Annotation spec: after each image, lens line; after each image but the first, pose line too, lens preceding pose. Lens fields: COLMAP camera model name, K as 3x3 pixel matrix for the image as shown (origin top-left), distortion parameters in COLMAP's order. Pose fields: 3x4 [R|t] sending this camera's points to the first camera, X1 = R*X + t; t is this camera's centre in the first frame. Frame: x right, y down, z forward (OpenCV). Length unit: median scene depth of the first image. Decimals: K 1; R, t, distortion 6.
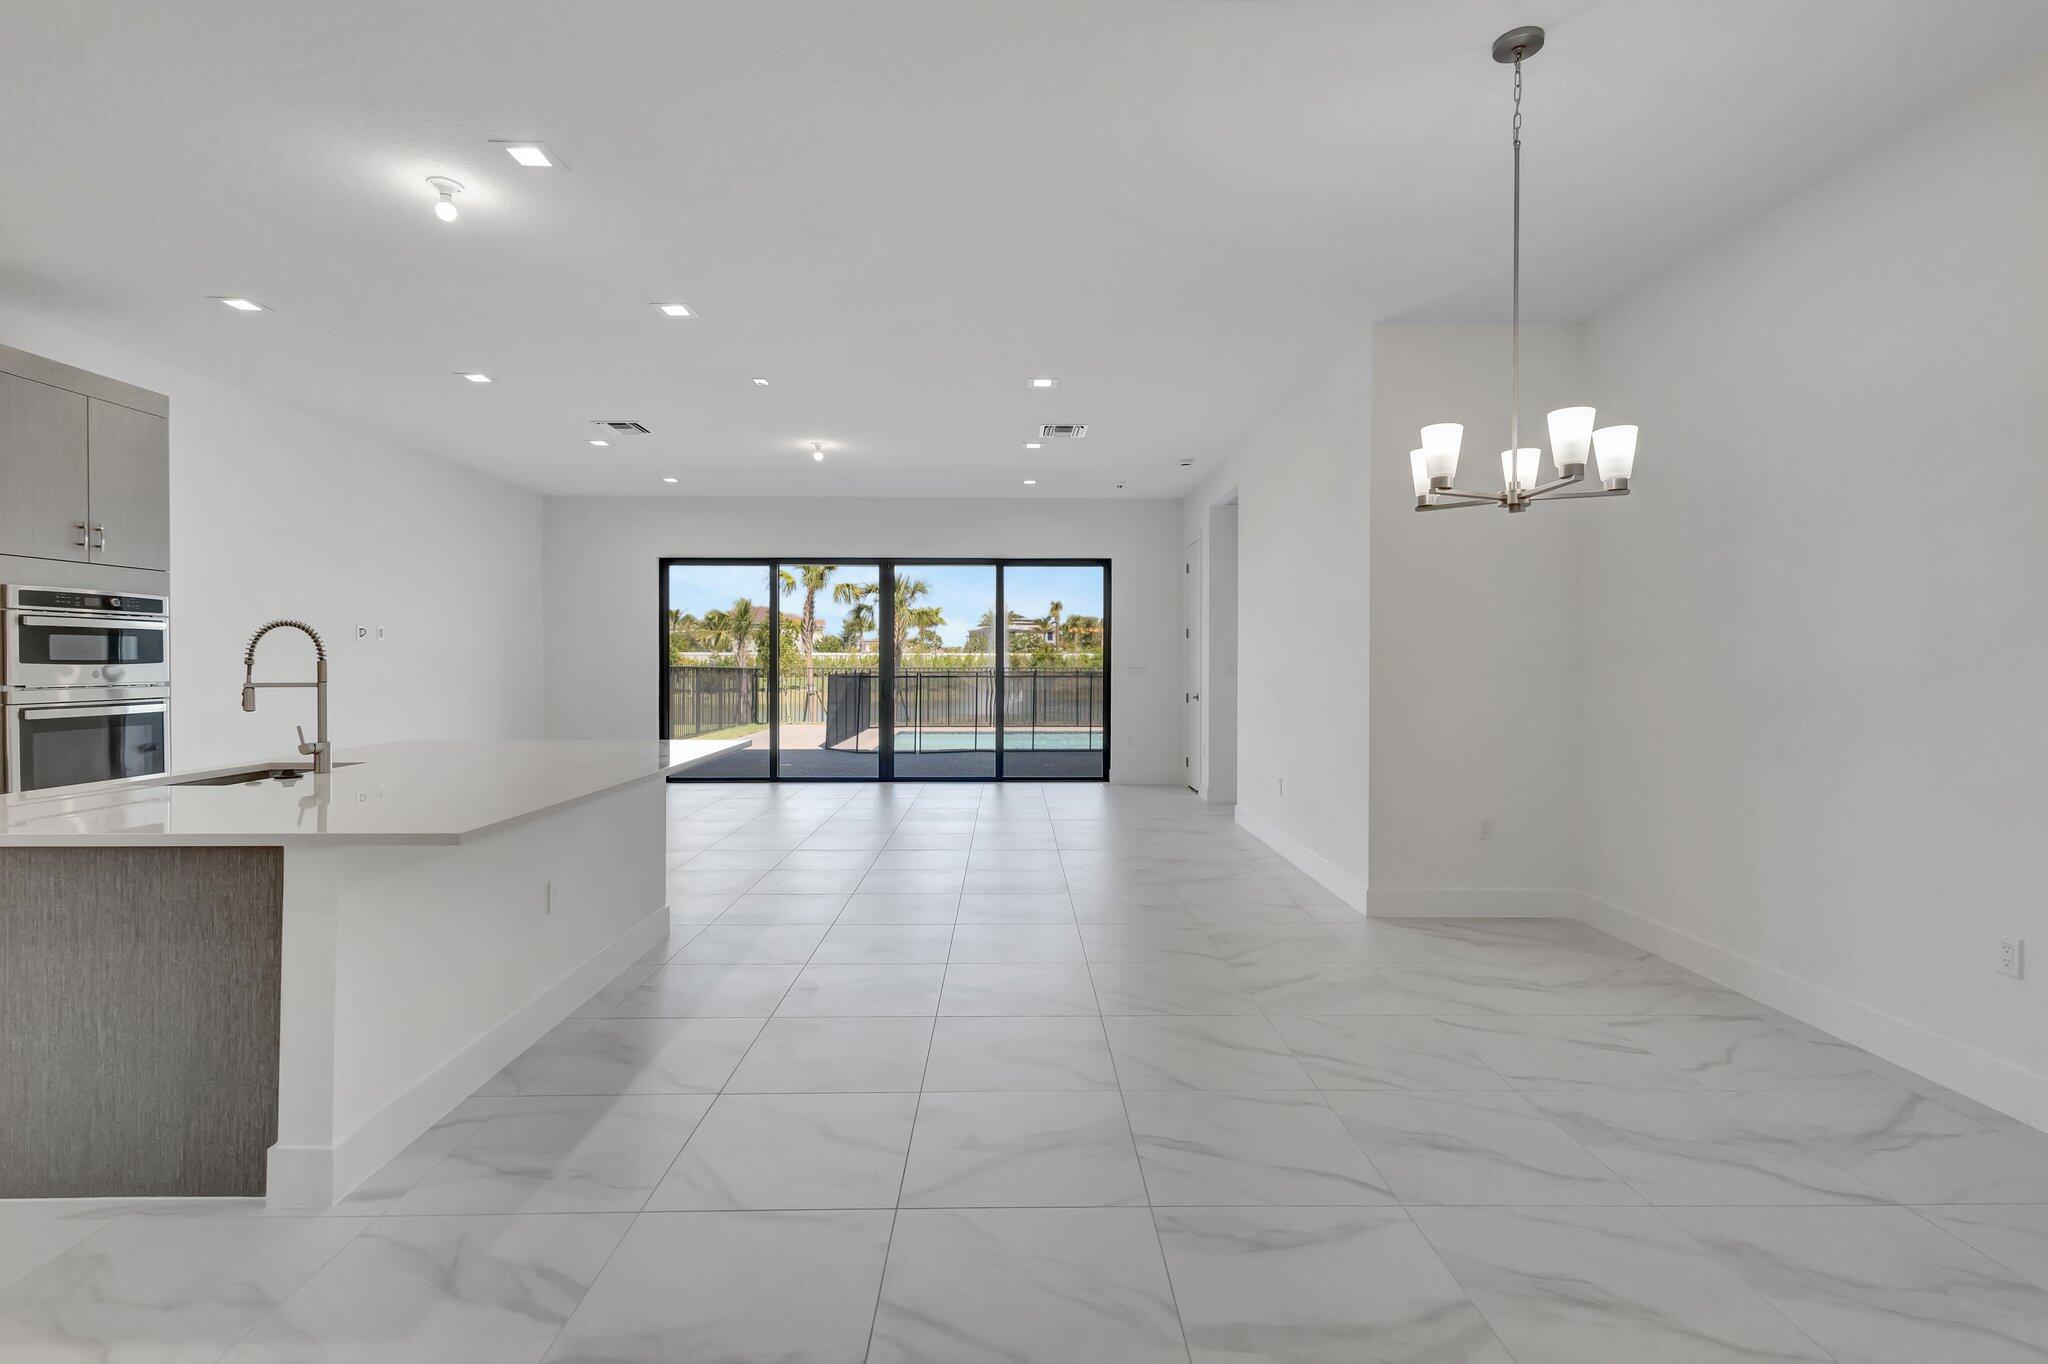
lens RADIAL K [[941.8, 0, 1034.5], [0, 941.8, 673.7], [0, 0, 1]] dist [0.003059, 0.000318]
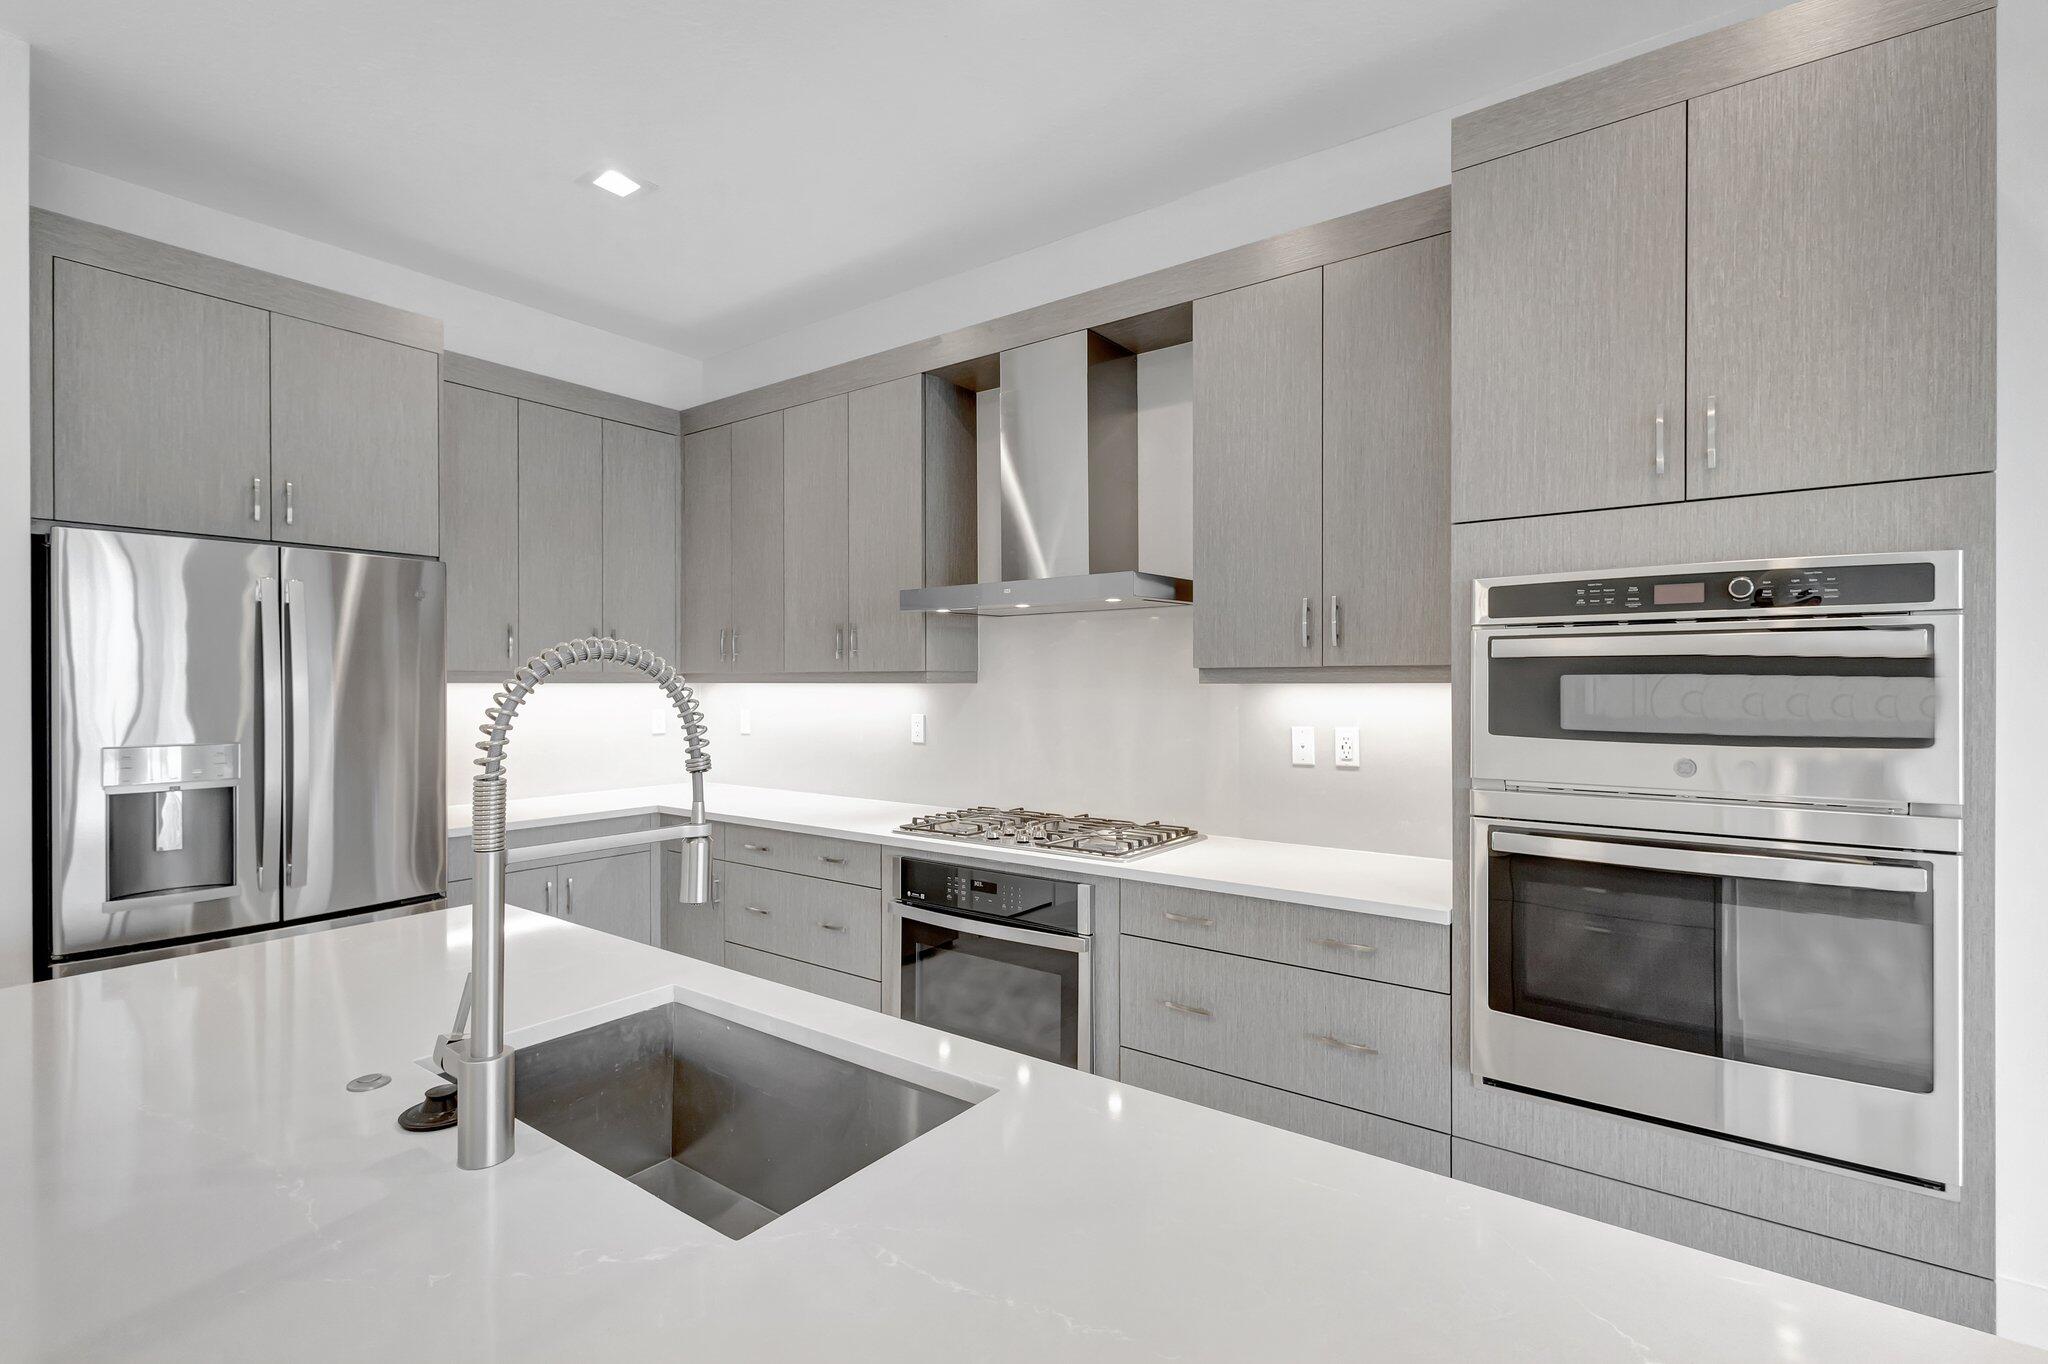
lens RADIAL K [[941.8, 0, 1021.8], [0, 941.8, 683.3], [0, 0, 1]] dist [0.003059, 0.000318]
pose [[-0.624352, -0.007012, -0.781112, -0.513277], [-0.016878, 0.999847, 0.004516, -0.034731], [0.780961, 0.016003, -0.624375, 1.072685]]
